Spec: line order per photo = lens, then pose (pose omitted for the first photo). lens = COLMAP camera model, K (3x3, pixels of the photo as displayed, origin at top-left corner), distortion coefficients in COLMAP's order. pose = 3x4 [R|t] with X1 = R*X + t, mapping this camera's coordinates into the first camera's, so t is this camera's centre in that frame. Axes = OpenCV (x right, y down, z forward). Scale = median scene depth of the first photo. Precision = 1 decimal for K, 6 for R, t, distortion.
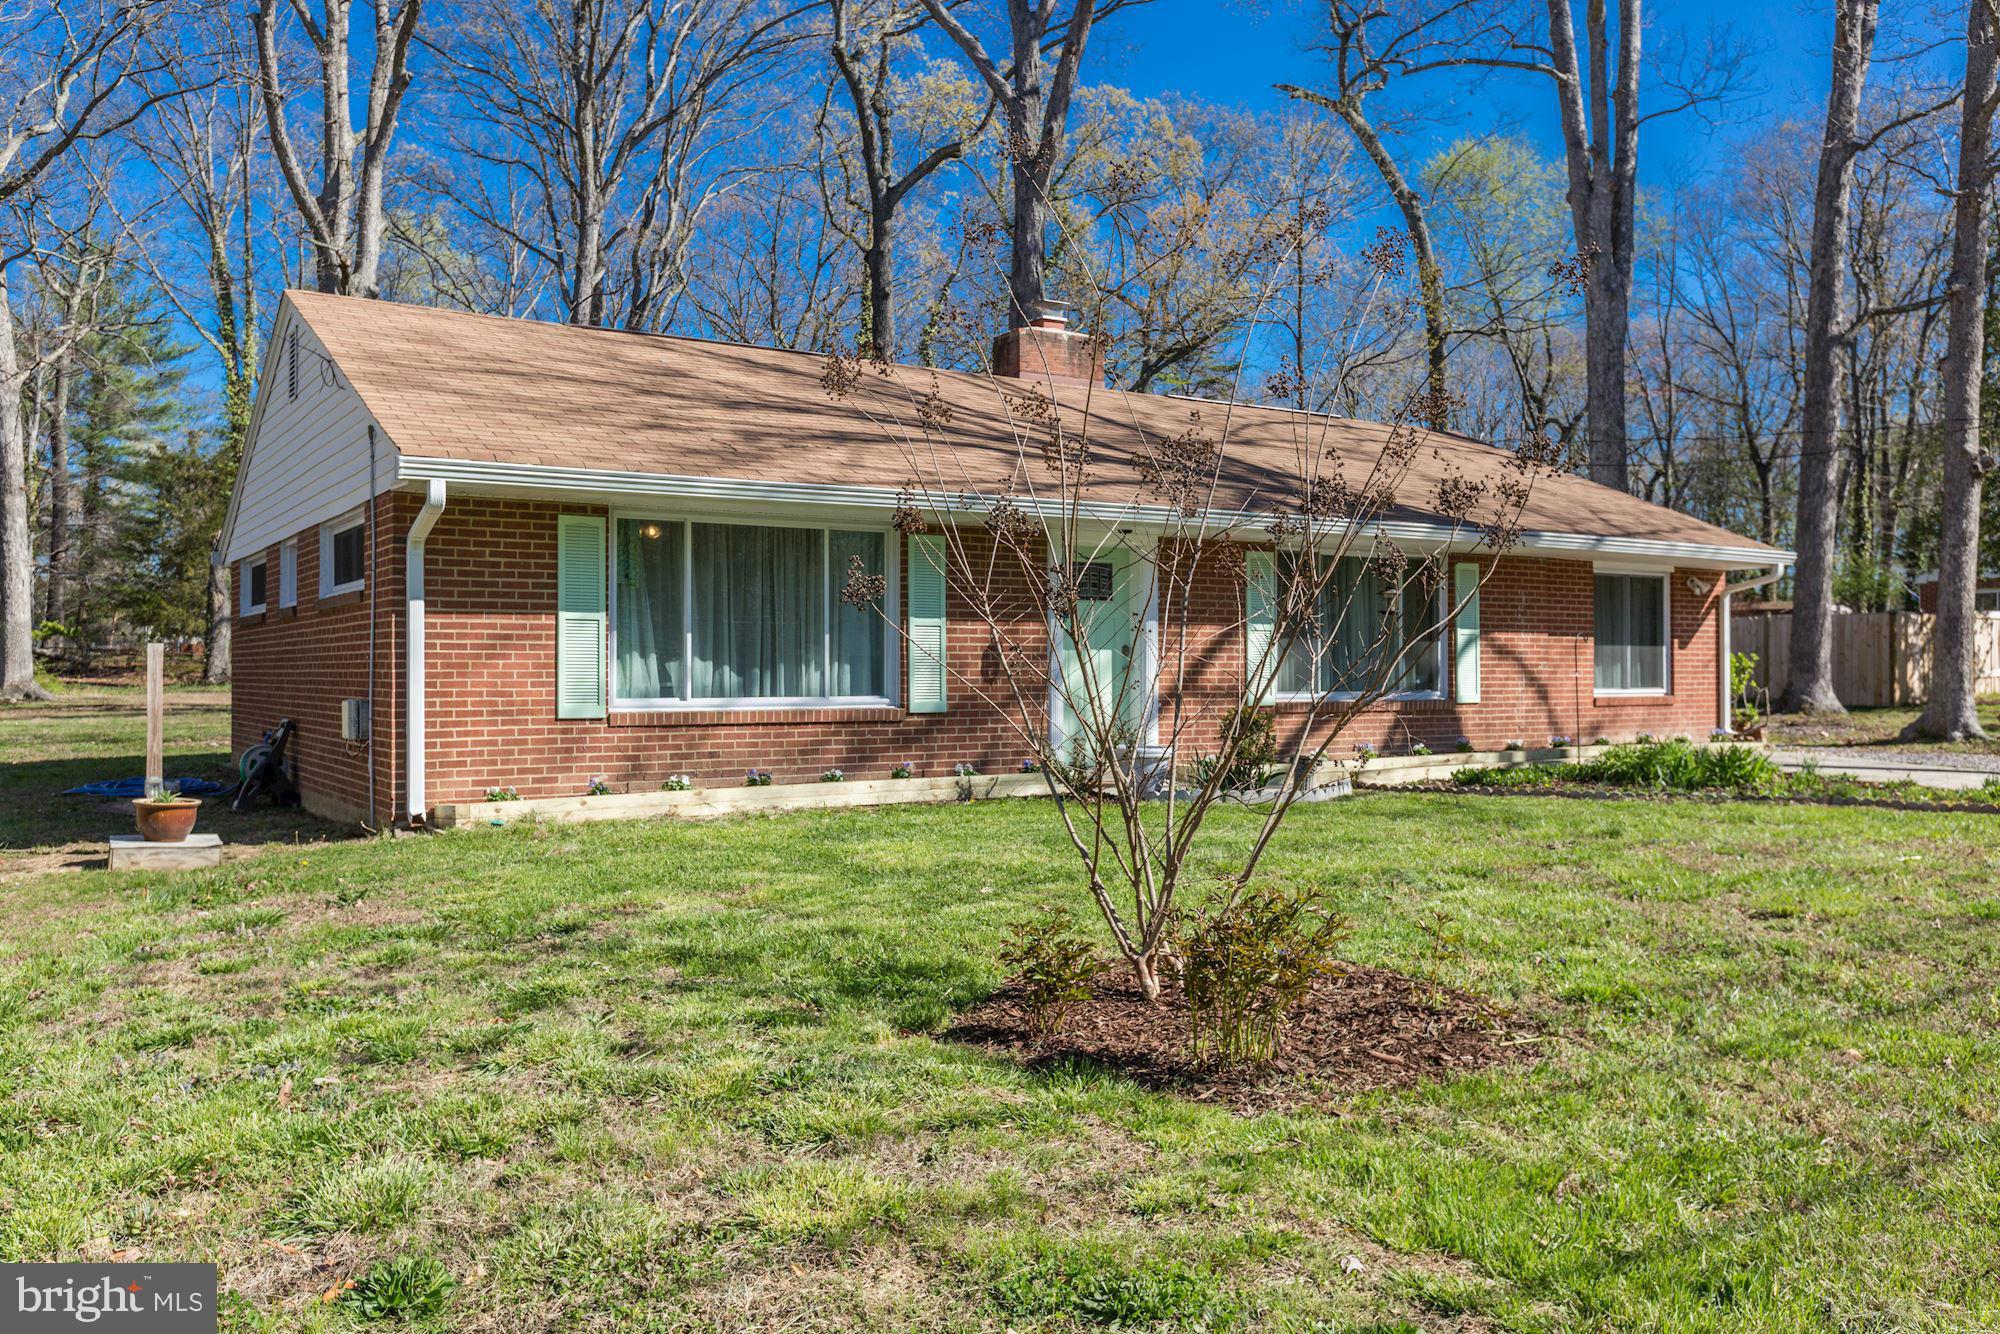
lens RADIAL K [[1506.1, 0, 1008.2], [0, 1506.1, 655.8], [0, 0, 1]] dist [-0.010994, -0.006776]
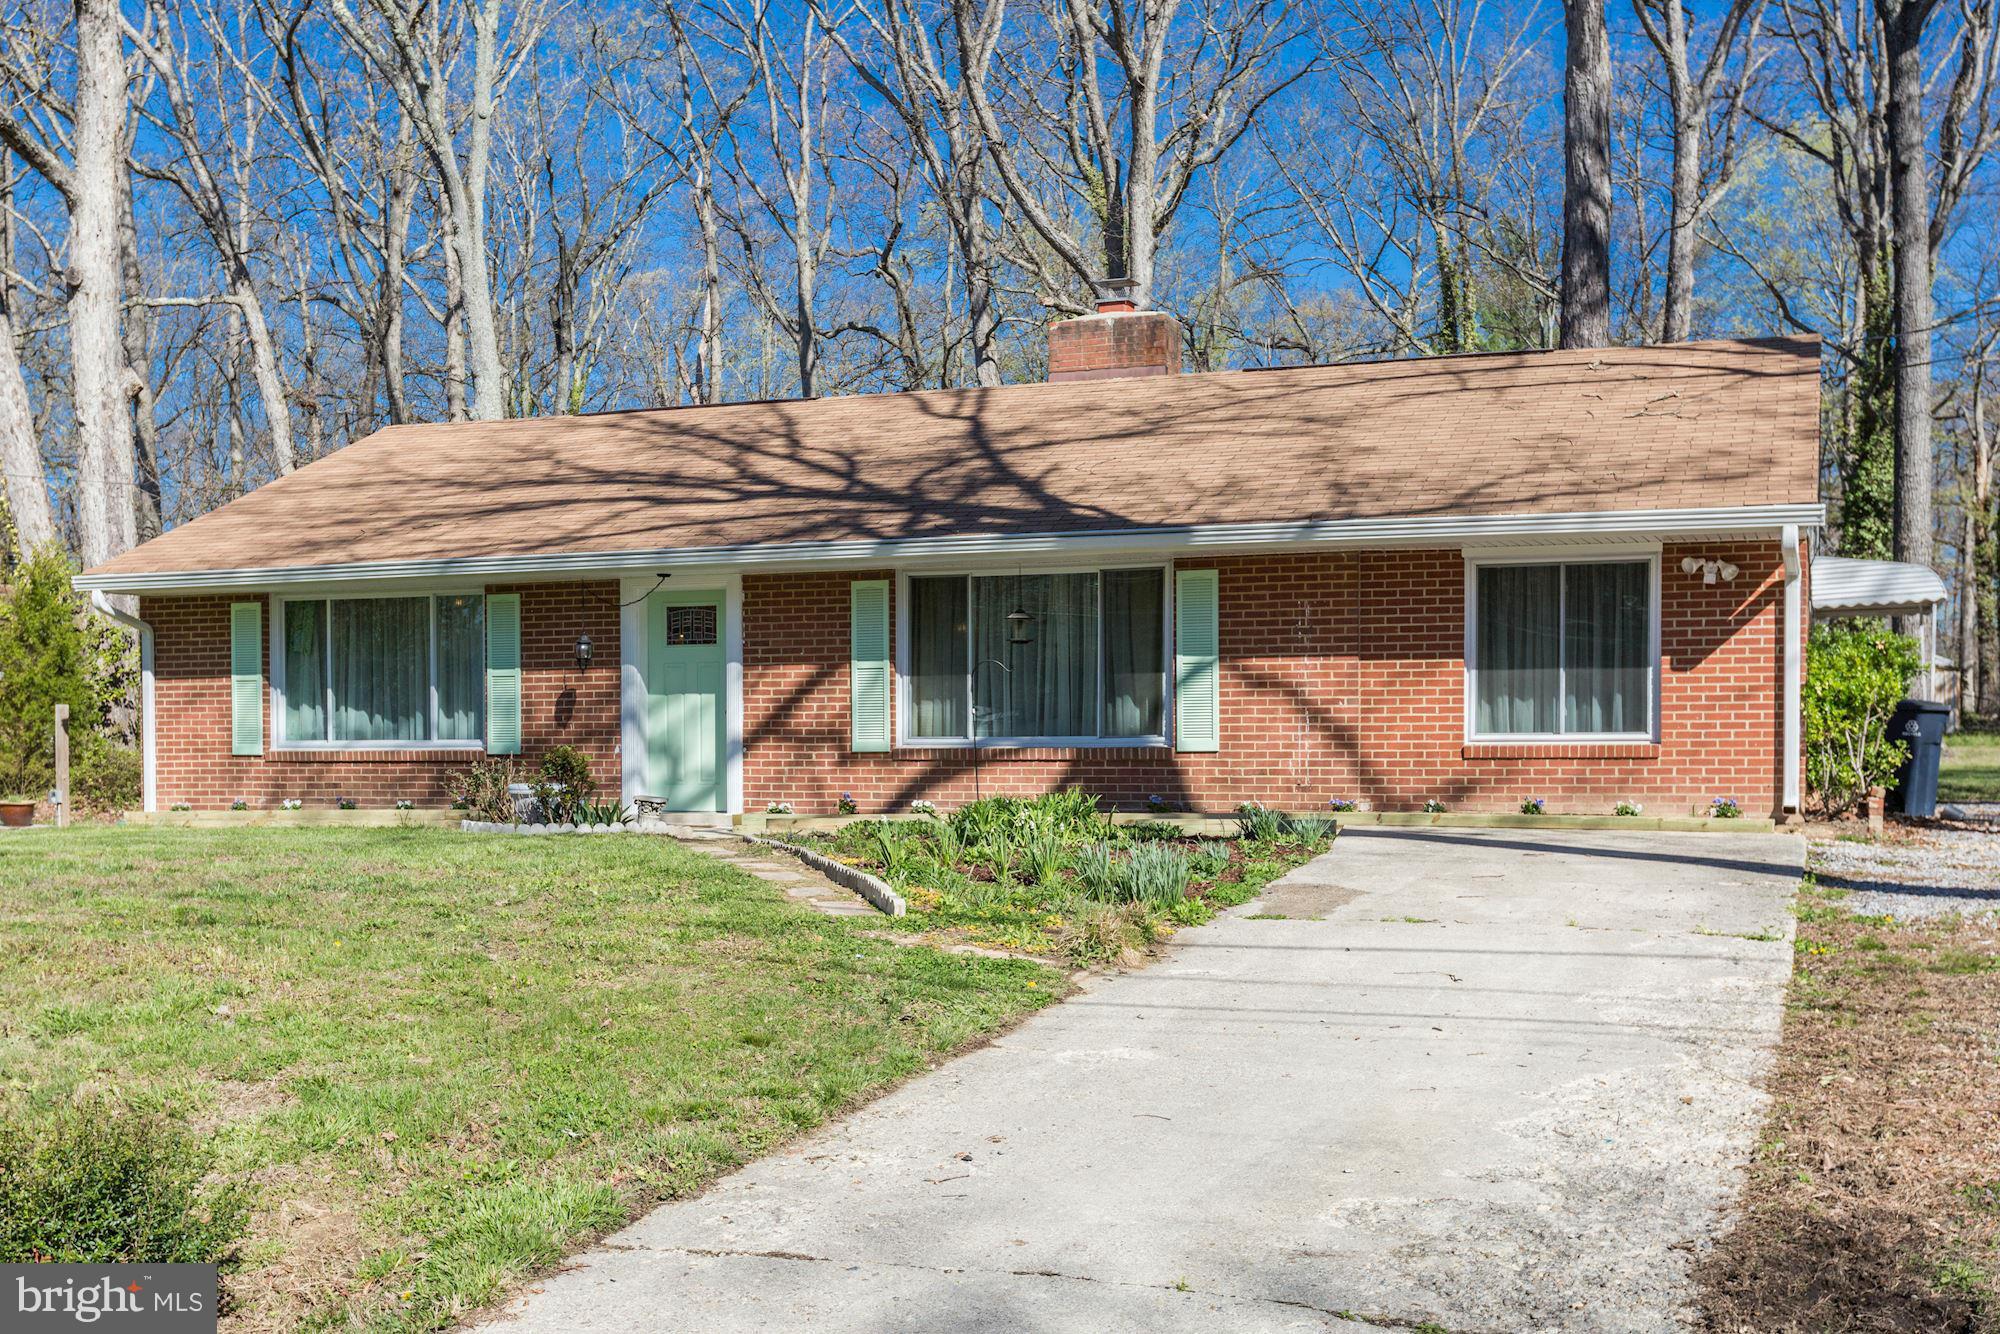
lens RADIAL K [[2170.9, 0, 1033.8], [0, 2170.9, 775.5], [0, 0, 1]] dist [-0.016134, 0.000000]
pose [[0.619128, 0.006572, -0.785263, 1.387207], [0.011261, 0.999788, 0.017246, 0.029058], [0.785209, -0.019520, 0.618923, 0.301056]]
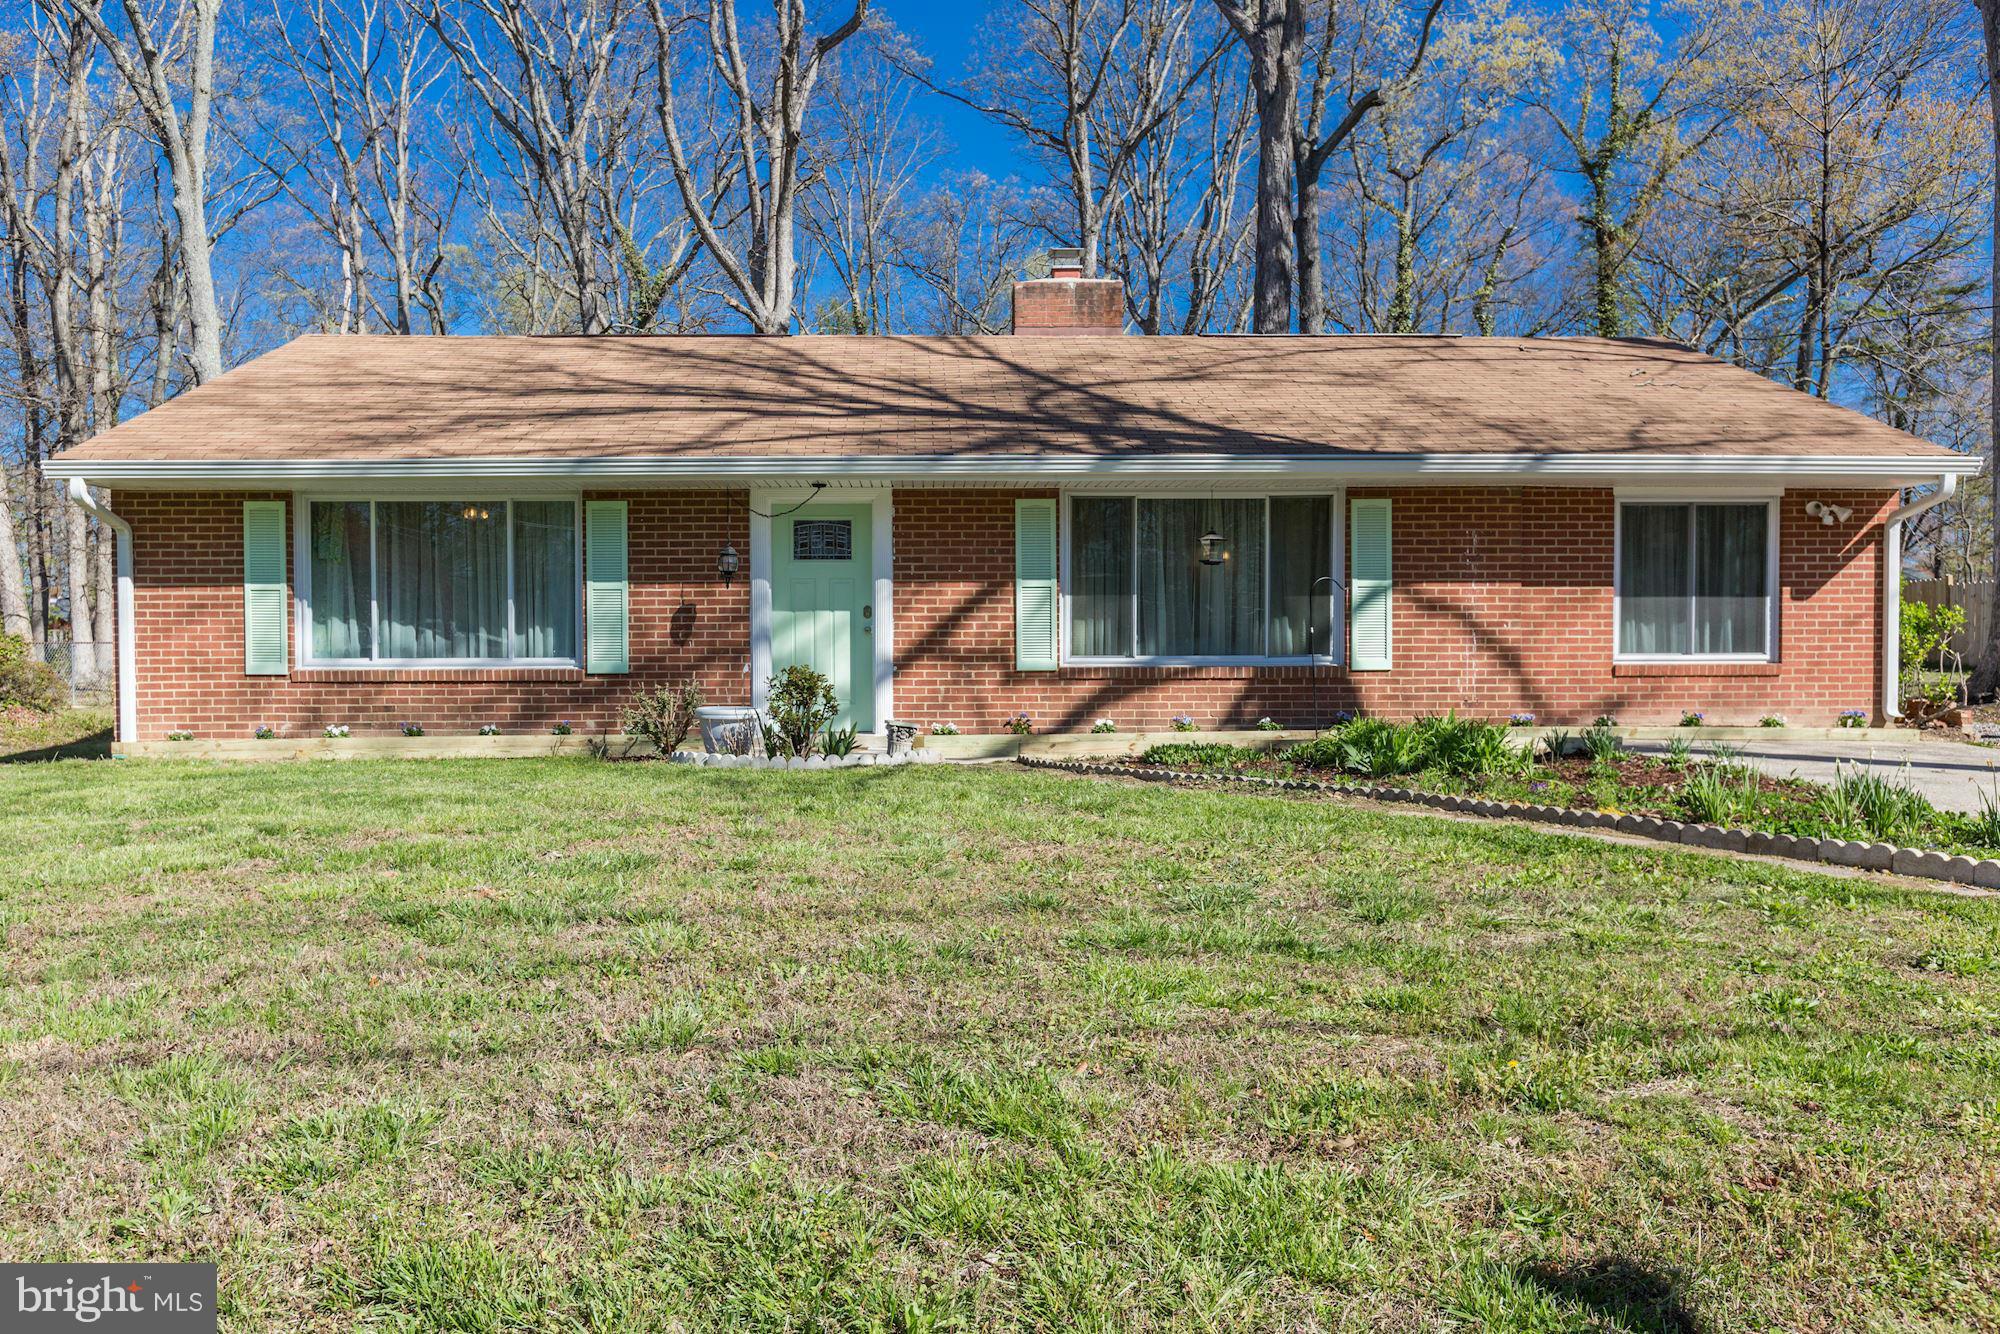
lens RADIAL K [[1434.8, 0, 979.5], [0, 1434.8, 683.8], [0, 0, 1]] dist [-0.006122, 0.000575]
pose [[0.860743, 0.005008, -0.509015, 0.638596], [0.008723, 0.999660, 0.024585, 0.021872], [0.508965, -0.025602, 0.860406, 0.270567]]
